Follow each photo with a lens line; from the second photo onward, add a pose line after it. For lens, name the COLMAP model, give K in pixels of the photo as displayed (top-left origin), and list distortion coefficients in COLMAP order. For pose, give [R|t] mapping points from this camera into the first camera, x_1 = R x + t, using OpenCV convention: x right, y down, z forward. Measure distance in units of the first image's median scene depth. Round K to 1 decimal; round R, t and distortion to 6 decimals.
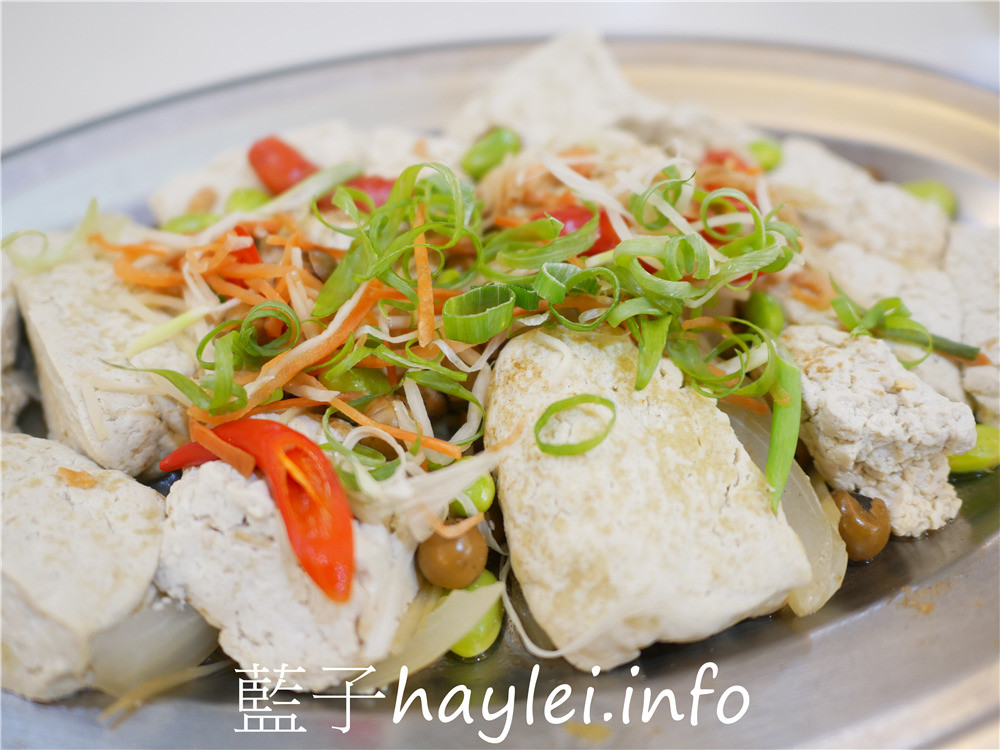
lens RADIAL K [[856.4, 0, 499.5], [0, 856.4, 374.2], [0, 0, 1]] dist [-0.062692, 0.029597]
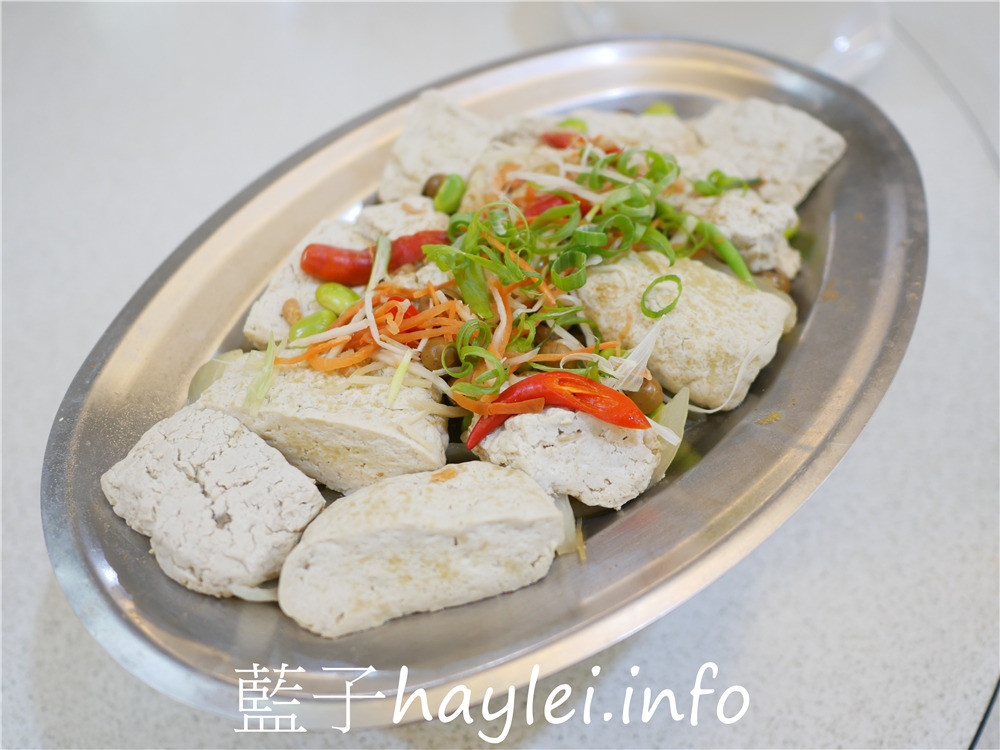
lens RADIAL K [[856.4, 0, 500.8], [0, 856.4, 375.1], [0, 0, 1]] dist [-0.062692, 0.029597]
pose [[0.775939, -0.482797, 0.405987, -0.927333], [0.475888, 0.870486, 0.125638, -0.173424], [-0.414064, 0.095717, 0.905201, -0.439284]]
